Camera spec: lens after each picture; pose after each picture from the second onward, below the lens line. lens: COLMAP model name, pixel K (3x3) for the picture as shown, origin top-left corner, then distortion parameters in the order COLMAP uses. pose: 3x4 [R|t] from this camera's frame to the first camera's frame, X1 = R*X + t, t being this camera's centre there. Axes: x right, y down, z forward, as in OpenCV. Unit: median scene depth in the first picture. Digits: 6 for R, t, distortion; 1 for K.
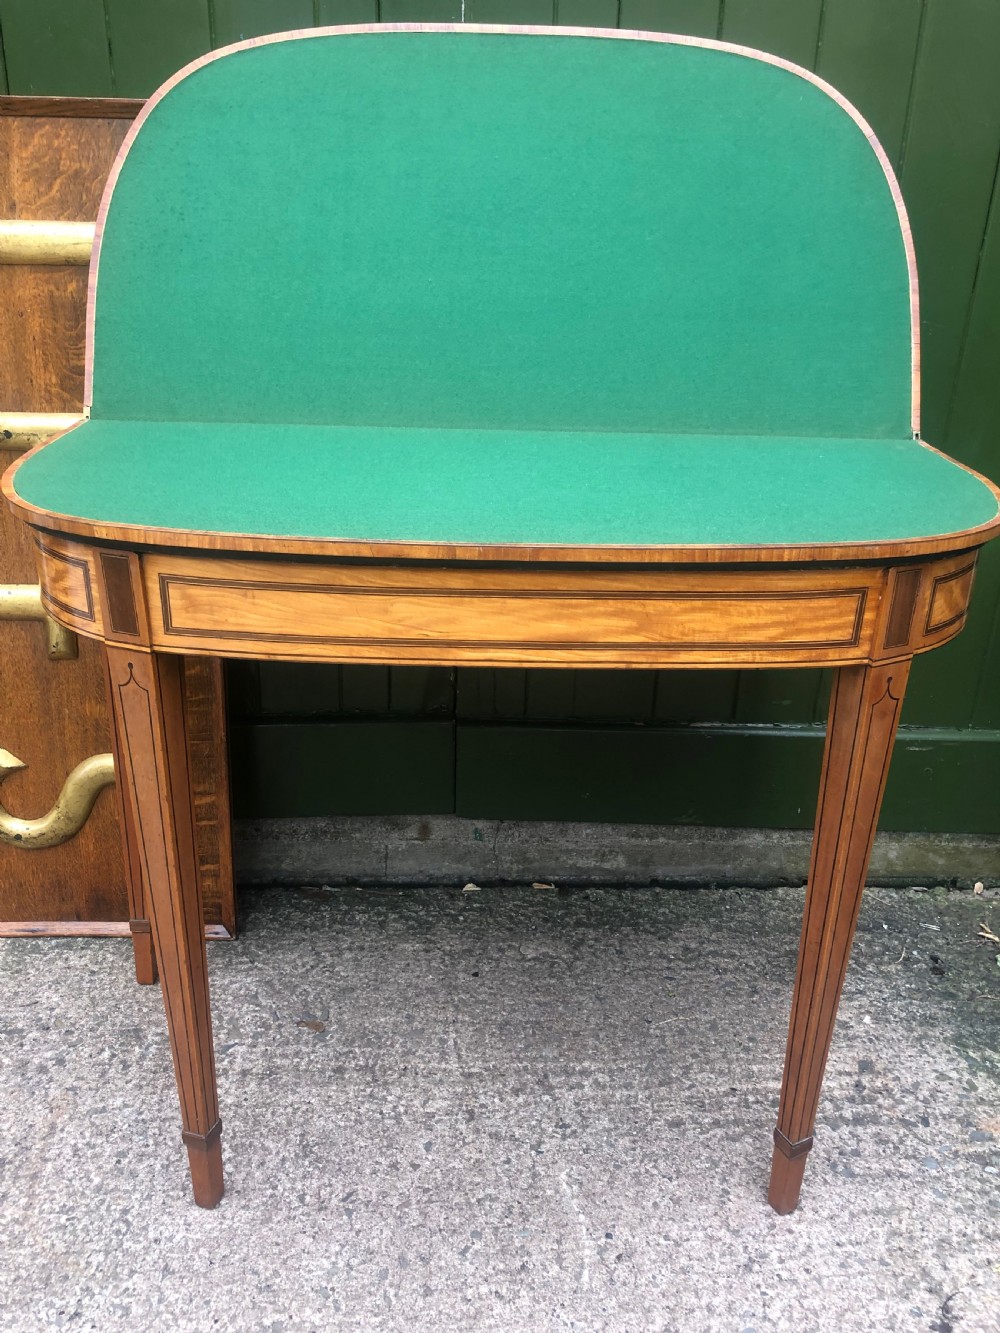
lens RADIAL K [[1084.4, 0, 488.2], [0, 1084.4, 661.0], [0, 0, 1]] dist [0.000246, 0.012145]
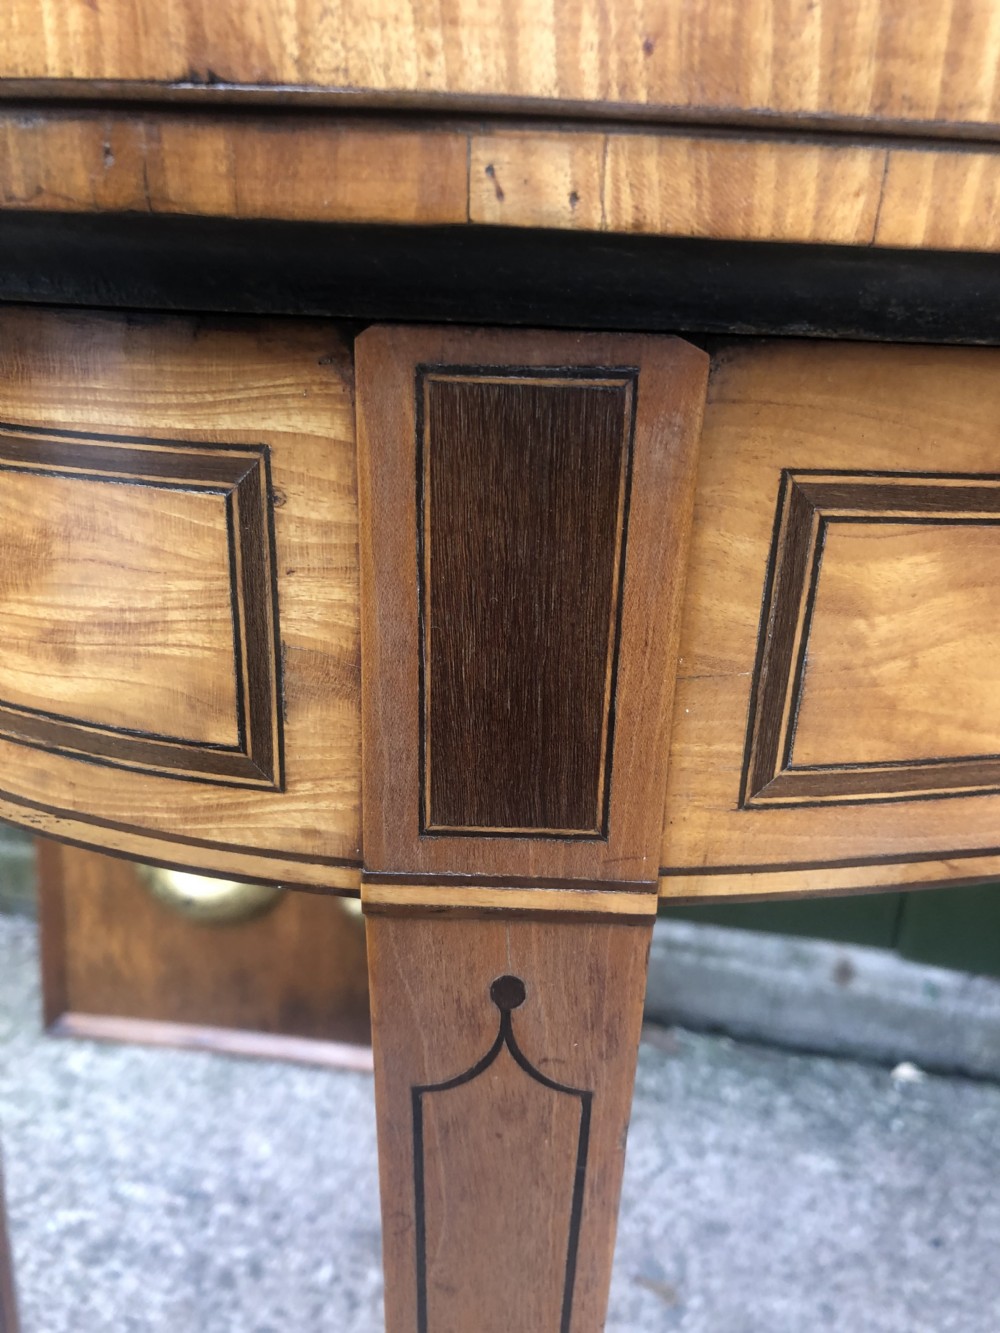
lens RADIAL K [[1084.4, 0, 511.0], [0, 1084.4, 738.1], [0, 0, 1]] dist [0.000246, 0.012145]
pose [[0.967229, 0.116276, -0.225716, -0.151394], [-0.112116, 0.993205, 0.031205, 0.031695], [0.227811, -0.004876, 0.973693, 0.439486]]
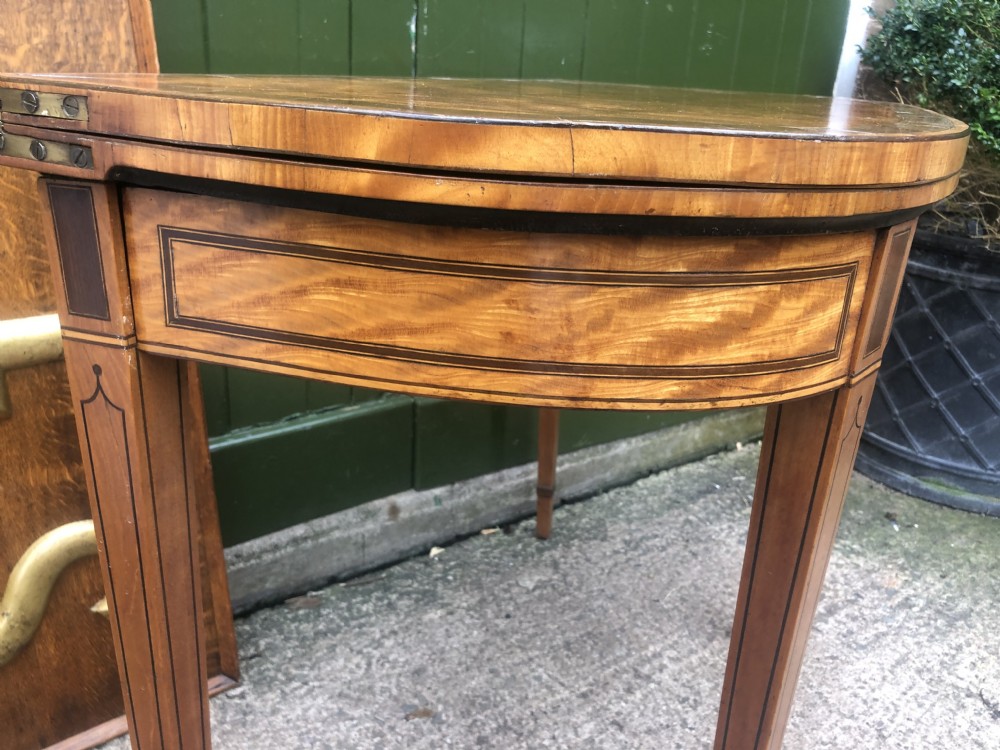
lens RADIAL K [[813.5, 0, 505.2], [0, 813.5, 370.2], [0, 0, 1]] dist [0.000246, 0.012145]
pose [[0.824937, -0.177009, 0.536793, -0.472542], [0.182433, 0.982254, 0.043539, 0.009296], [-0.534974, 0.062012, 0.842590, 0.333936]]
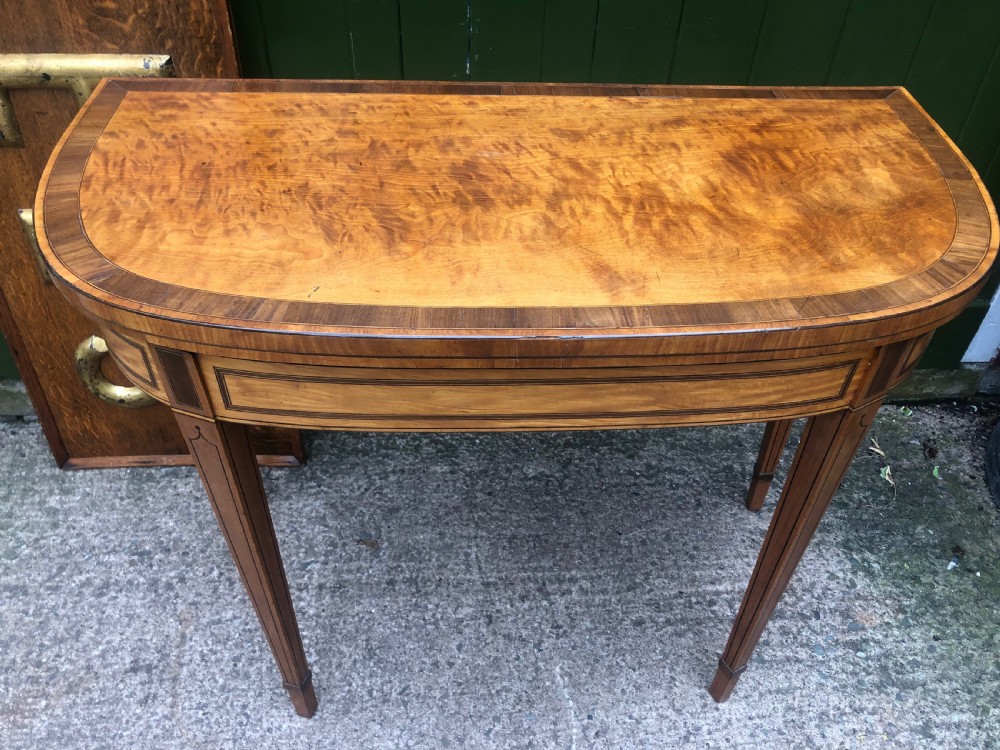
lens RADIAL K [[813.5, 0, 506.1], [0, 813.5, 372.8], [0, 0, 1]] dist [0.000246, 0.012145]
pose [[0.999653, -0.011373, 0.023773, -0.015835], [0.002281, 0.936048, 0.351864, -0.226869], [-0.026255, -0.351688, 0.935749, 0.142642]]
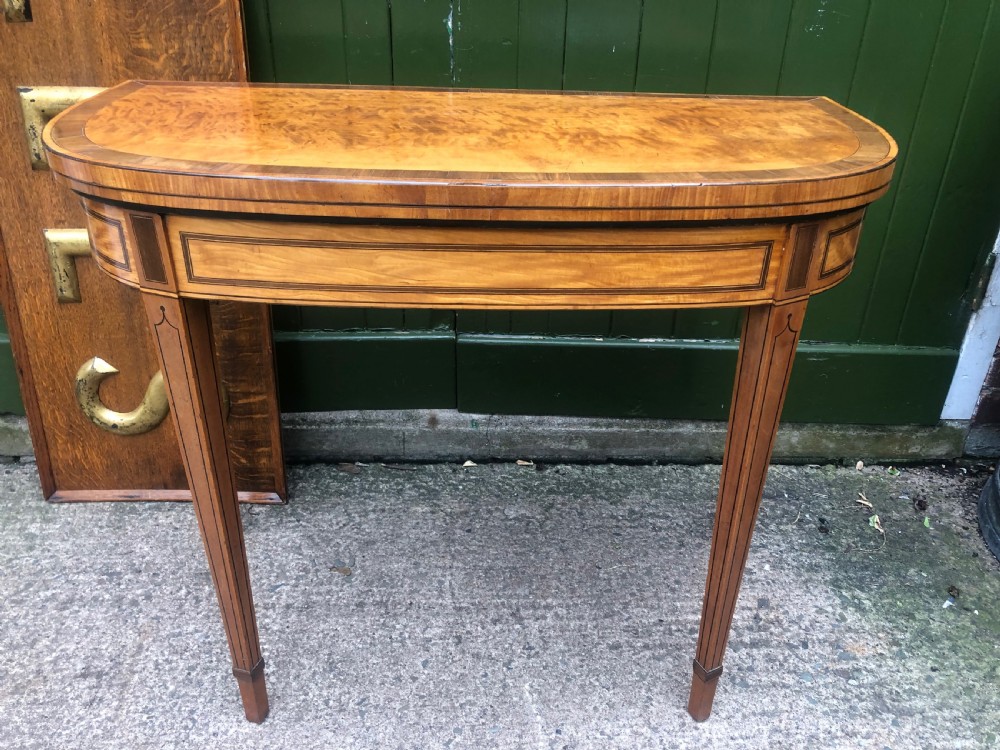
lens RADIAL K [[813.5, 0, 510.1], [0, 813.5, 361.5], [0, 0, 1]] dist [0.000246, 0.012145]
pose [[0.999990, 0.003596, -0.002834, 0.045813], [-0.003295, 0.995000, 0.099823, -0.014117], [0.003179, -0.099812, 0.995001, 0.052198]]
